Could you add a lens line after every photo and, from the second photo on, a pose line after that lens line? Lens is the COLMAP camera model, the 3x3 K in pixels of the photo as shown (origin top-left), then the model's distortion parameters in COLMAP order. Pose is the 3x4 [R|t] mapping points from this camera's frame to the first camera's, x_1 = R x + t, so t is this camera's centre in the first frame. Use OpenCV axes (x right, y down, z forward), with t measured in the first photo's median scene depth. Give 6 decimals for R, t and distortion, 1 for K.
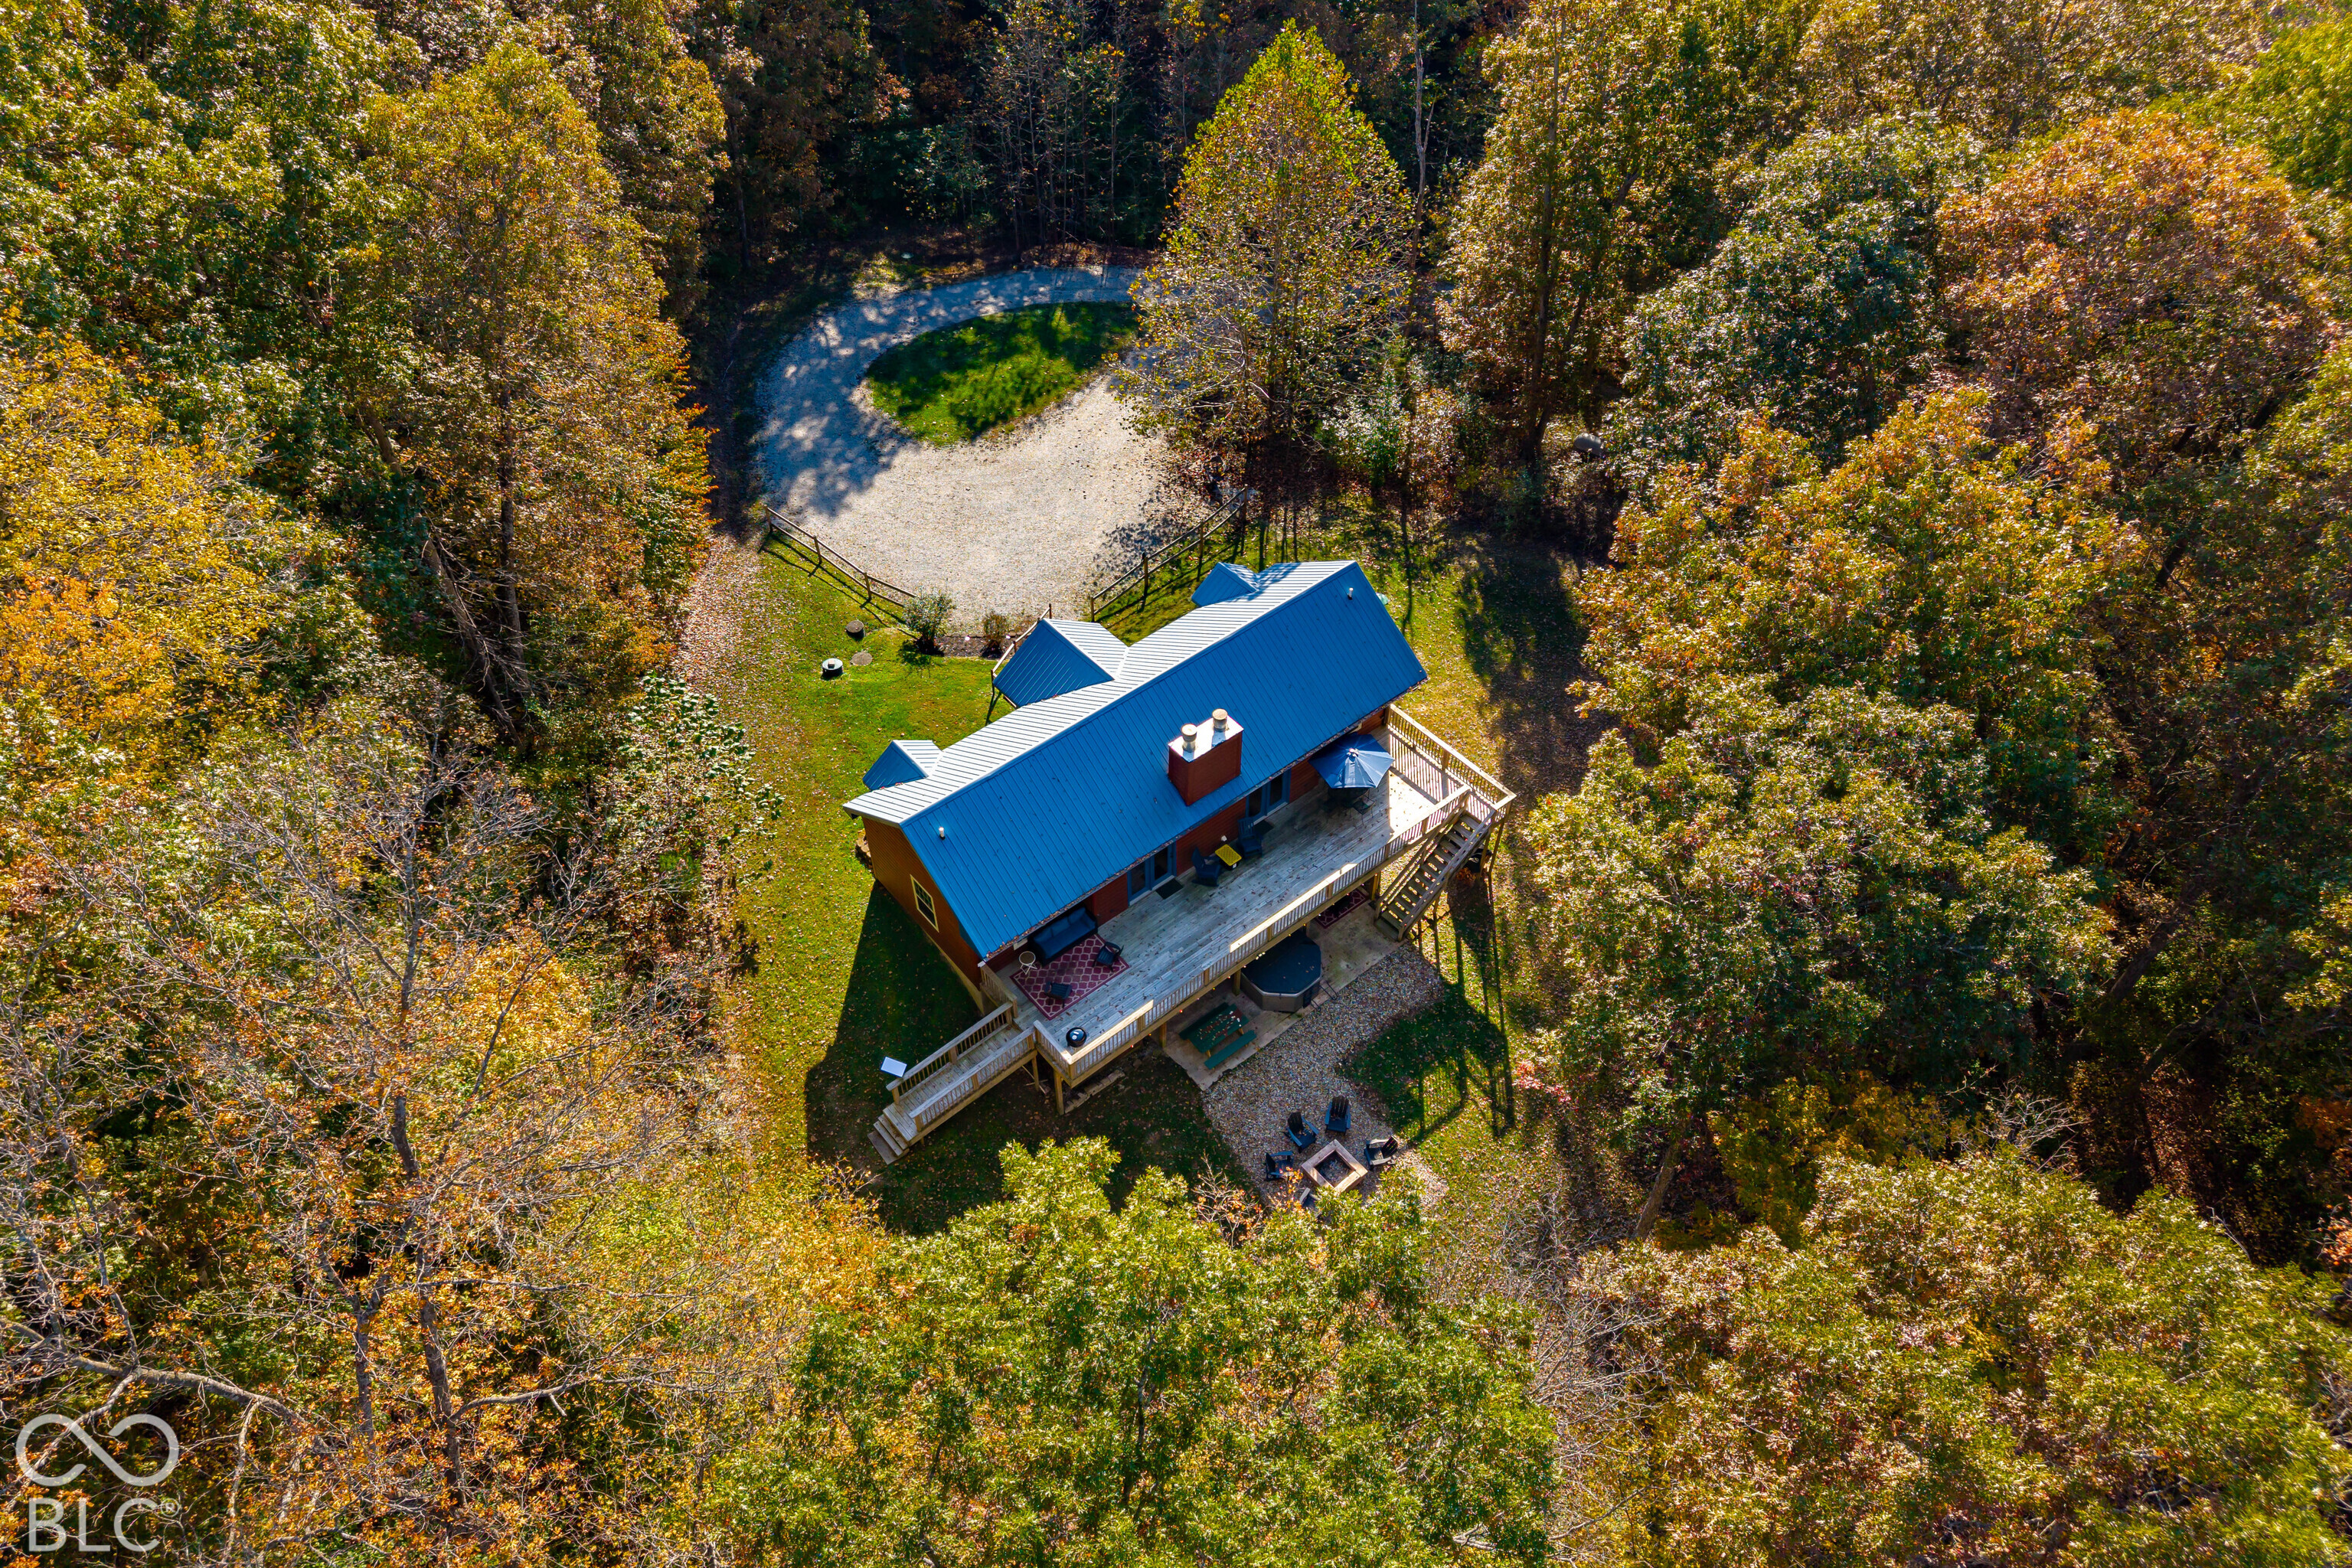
lens RADIAL K [[1620.9, 0, 1183.2], [0, 1620.9, 751.5], [0, 0, 1]] dist [0.059962, -0.000170]
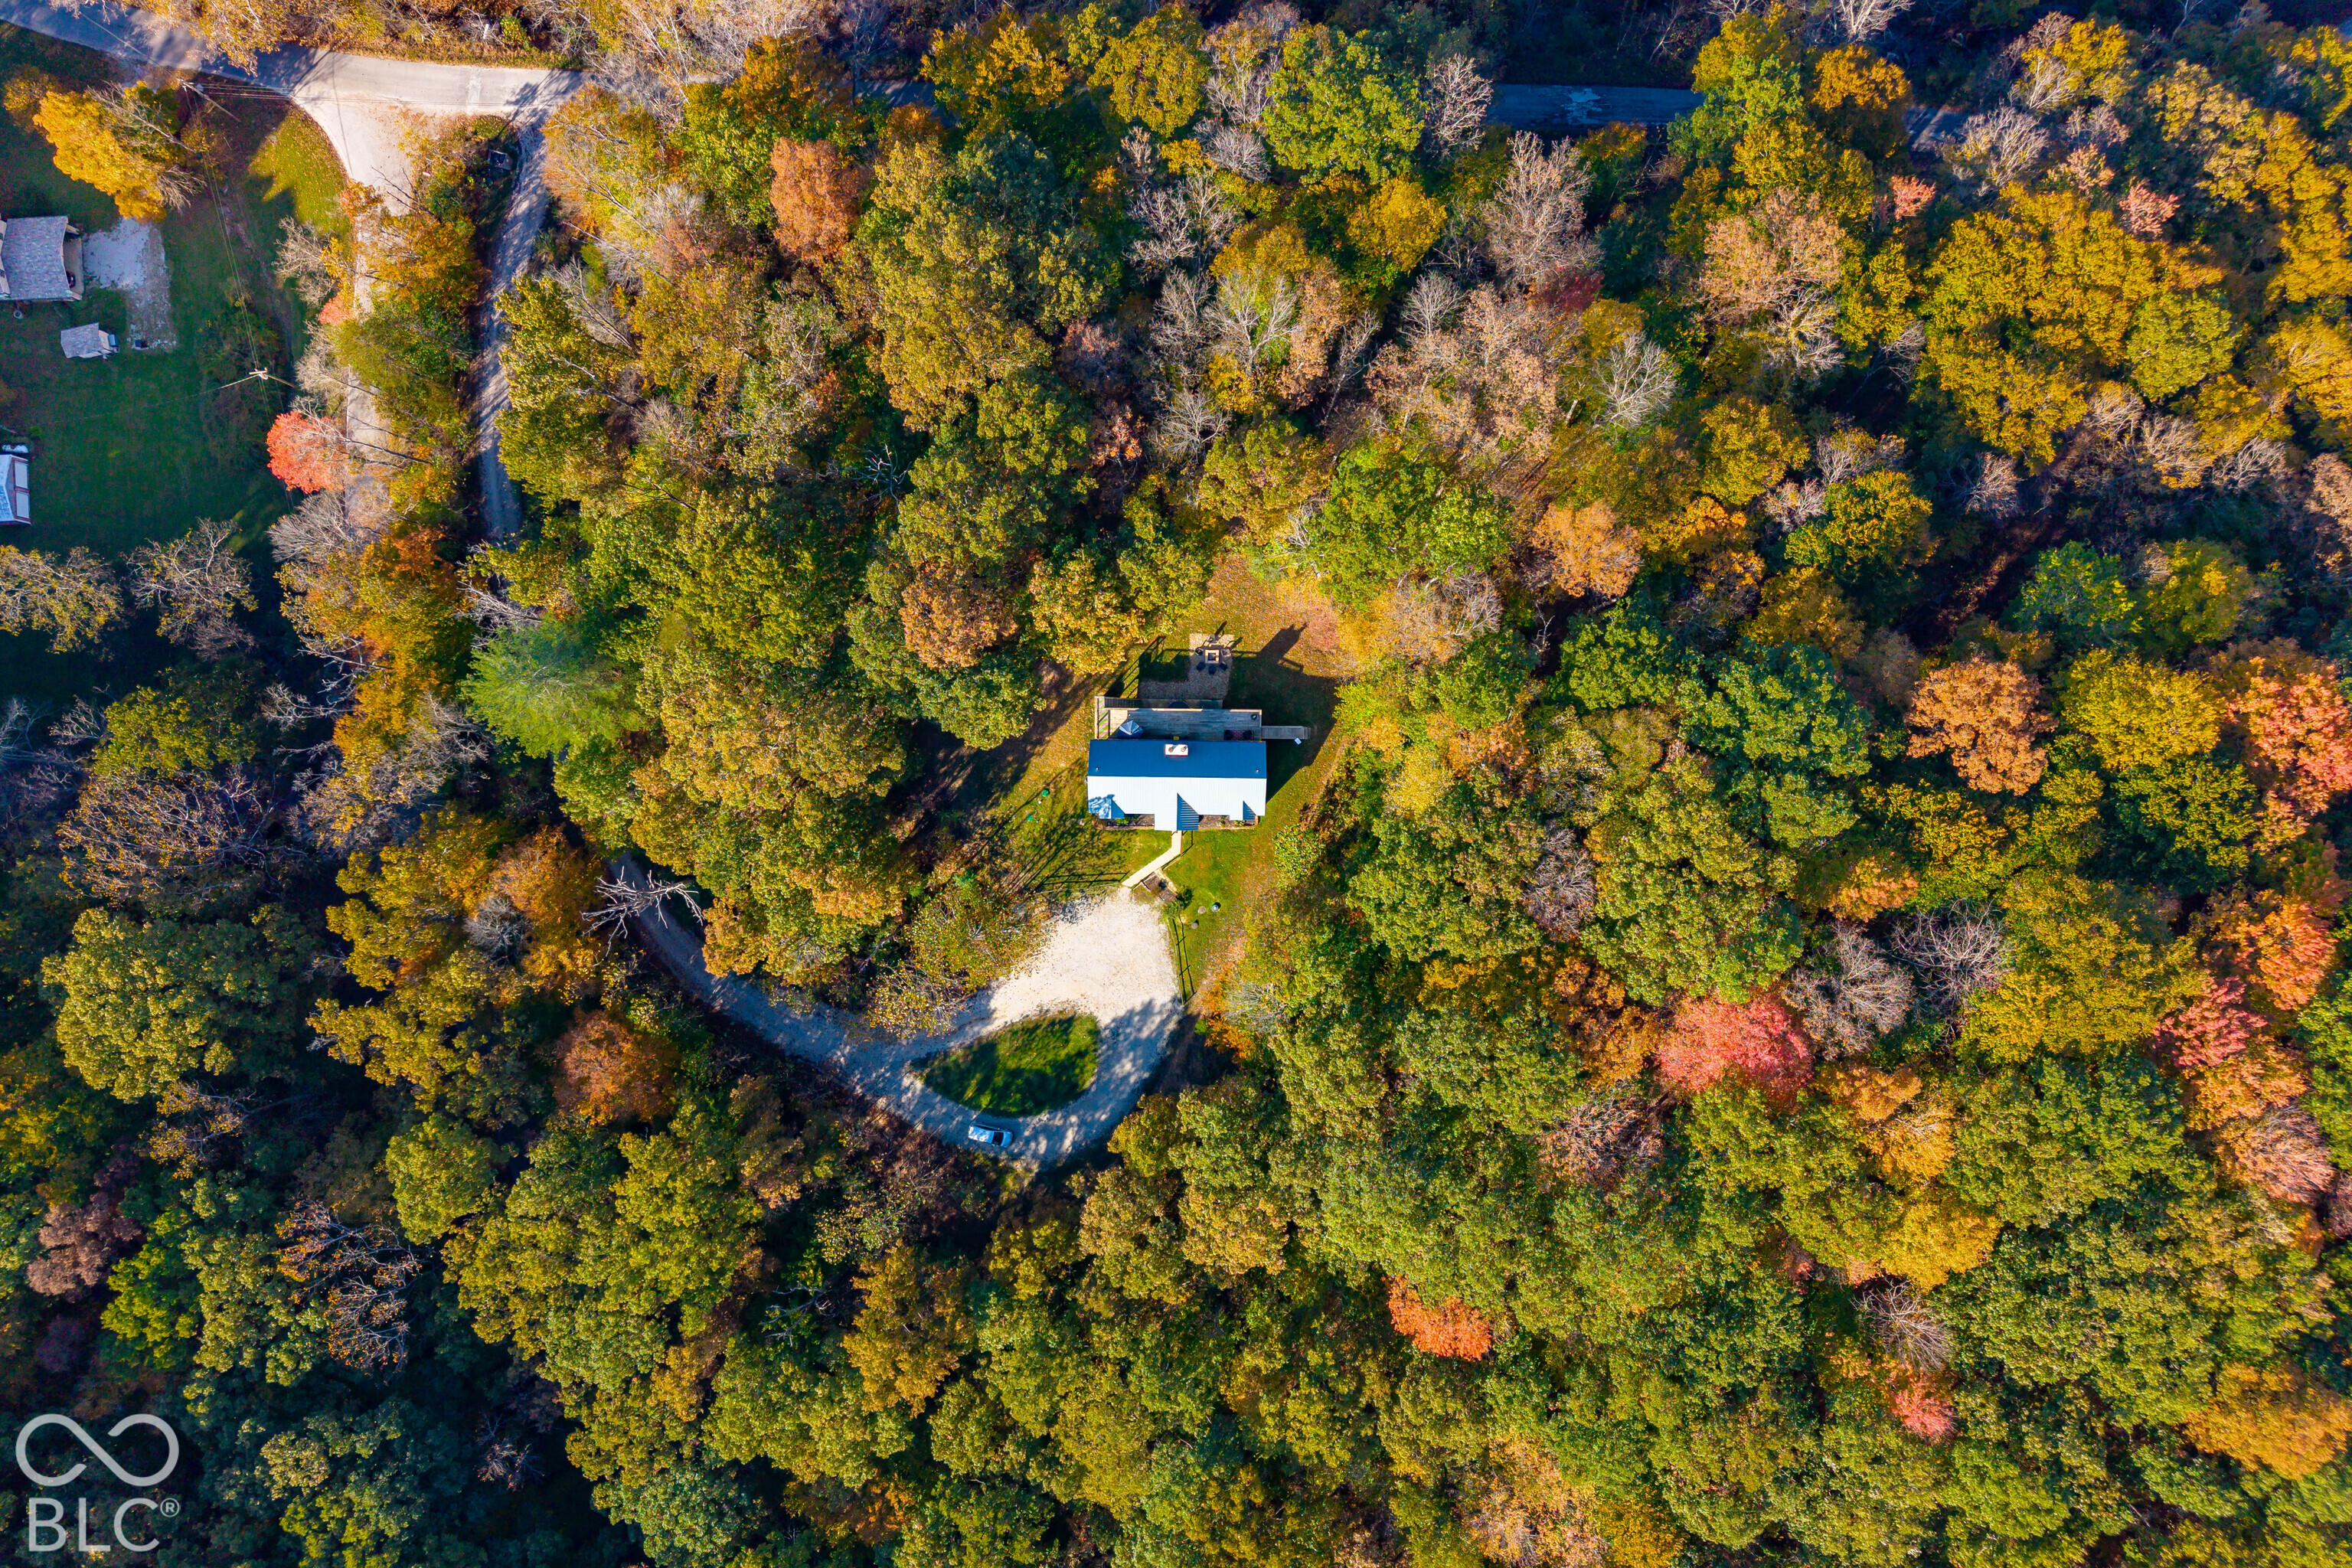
lens RADIAL K [[1608.4, 0, 1176.0], [0, 1608.4, 784.0], [0, 0, 1]] dist [0.009733, -0.000247]
pose [[-0.755096, -0.655475, 0.013499, -0.070700], [0.486255, -0.546110, 0.682144, -2.108809], [-0.439757, 0.521648, 0.731093, -1.261793]]
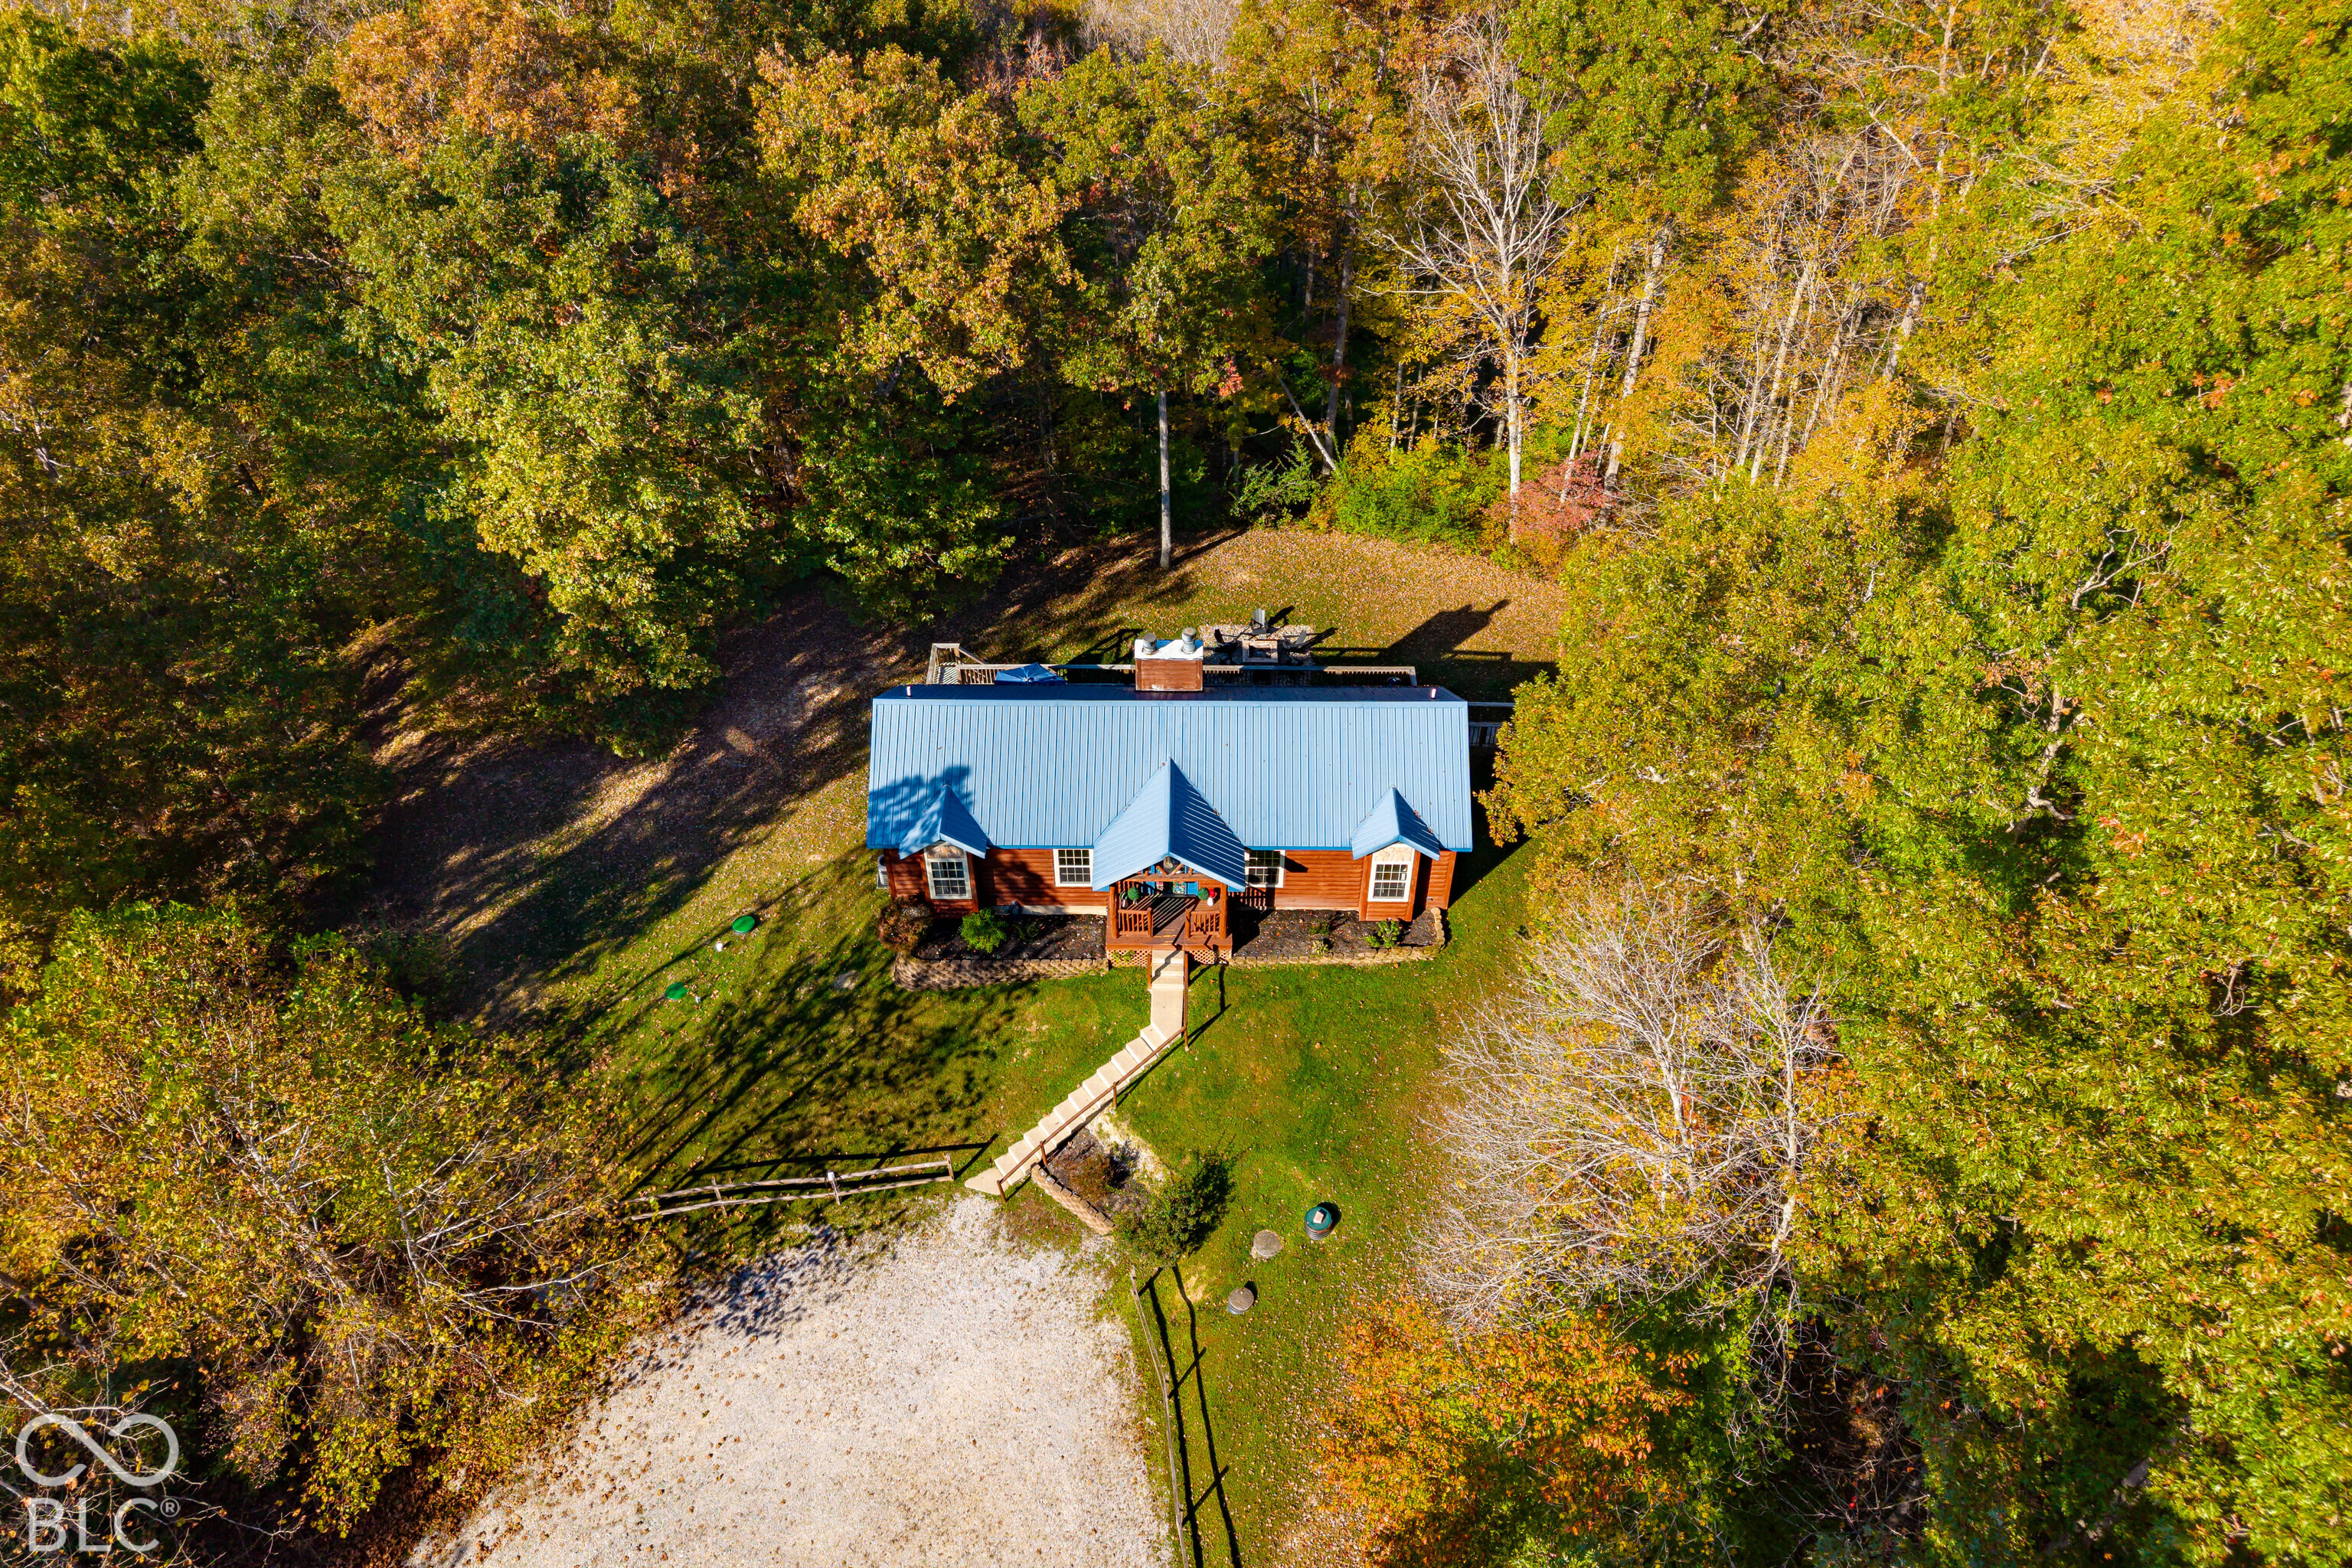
lens RADIAL K [[1635.5, 0, 1182.6], [0, 1635.5, 730.7], [0, 0, 1]] dist [0.000165, 0.001325]
pose [[-0.760872, -0.433157, 0.483165, -0.483004], [0.464652, 0.156068, 0.871632, -0.846012], [-0.452960, 0.887704, 0.082519, 0.874708]]
